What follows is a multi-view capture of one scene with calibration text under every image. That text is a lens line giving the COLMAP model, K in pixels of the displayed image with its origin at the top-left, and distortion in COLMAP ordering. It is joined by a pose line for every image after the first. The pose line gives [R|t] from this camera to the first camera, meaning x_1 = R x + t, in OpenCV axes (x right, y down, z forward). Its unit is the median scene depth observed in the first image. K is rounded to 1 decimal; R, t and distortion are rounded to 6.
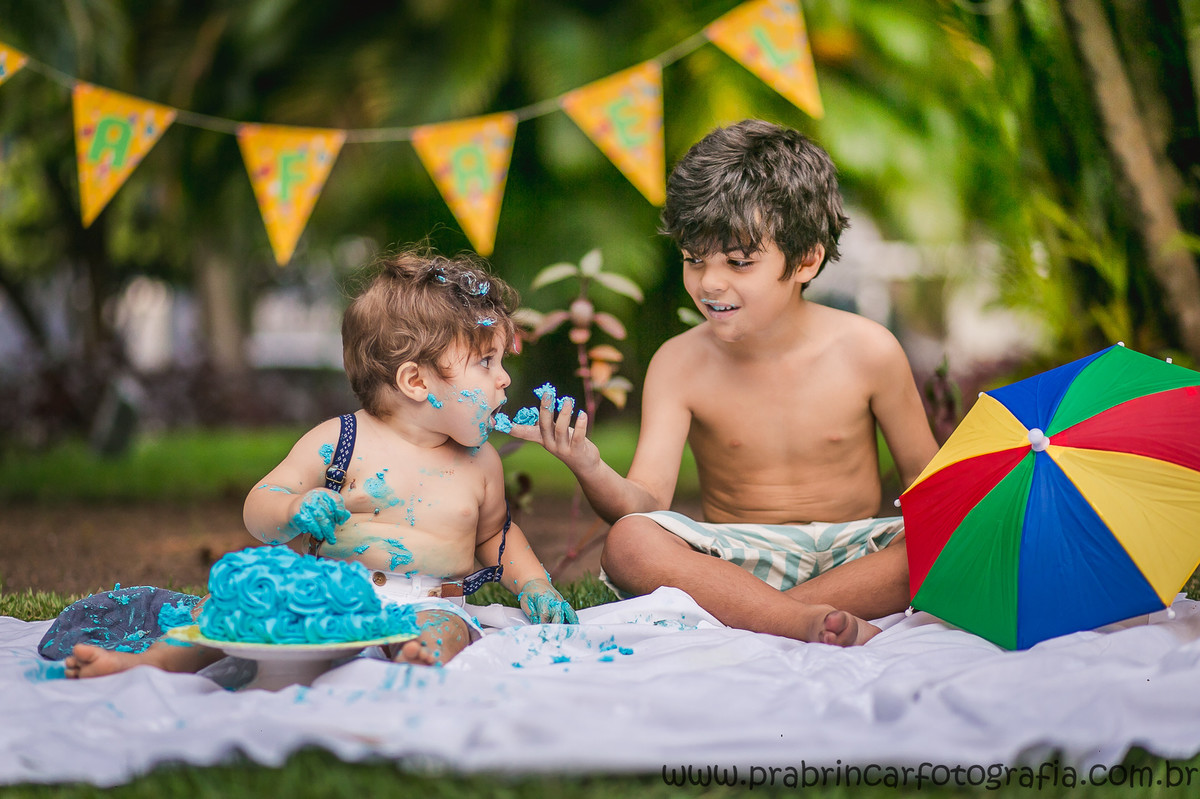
lens RADIAL K [[2973.8, 0, 600.0], [0, 2973.8, 399.5], [0, 0, 1]] dist [0.042396, 0.478623]
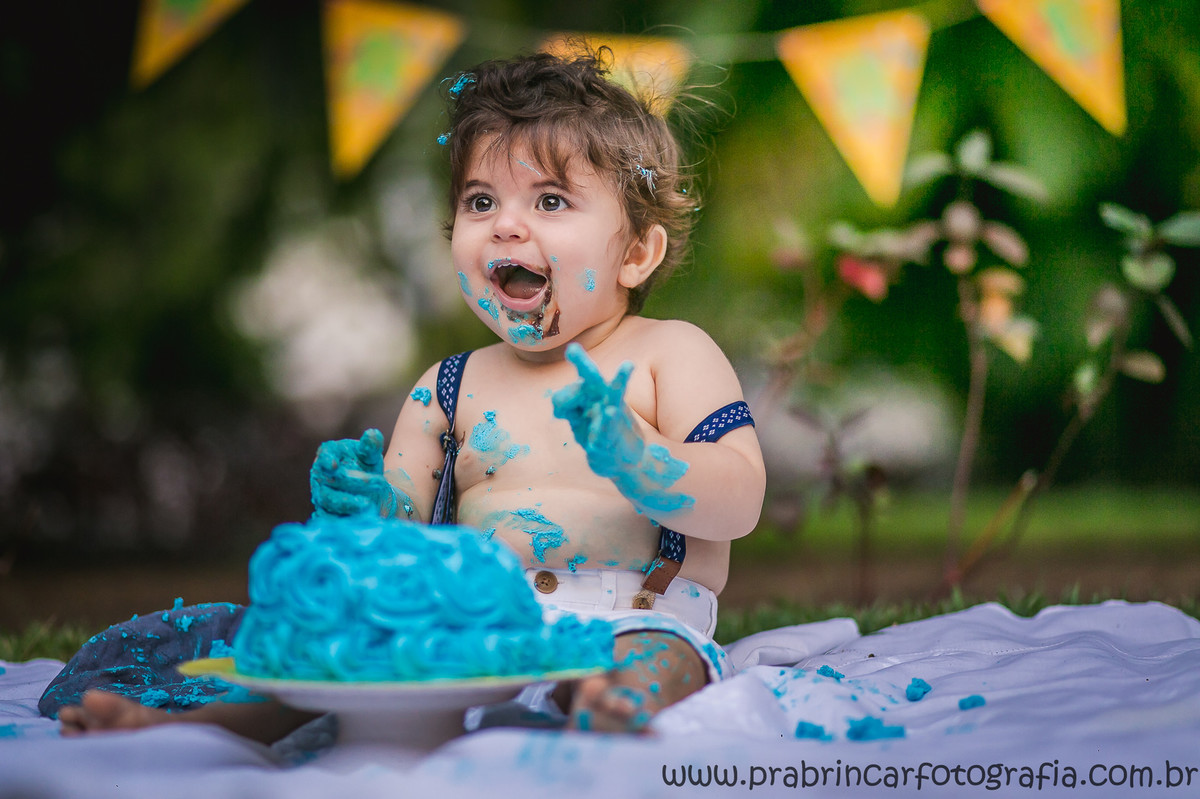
lens RADIAL K [[2973.8, 0, 600.0], [0, 2973.8, 399.5], [0, 0, 1]] dist [0.042396, 0.478623]
pose [[0.986417, -0.017853, -0.163289, 0.032460], [0.012541, 0.999360, -0.033509, 0.047764], [0.163783, 0.031006, 0.986009, 0.444450]]
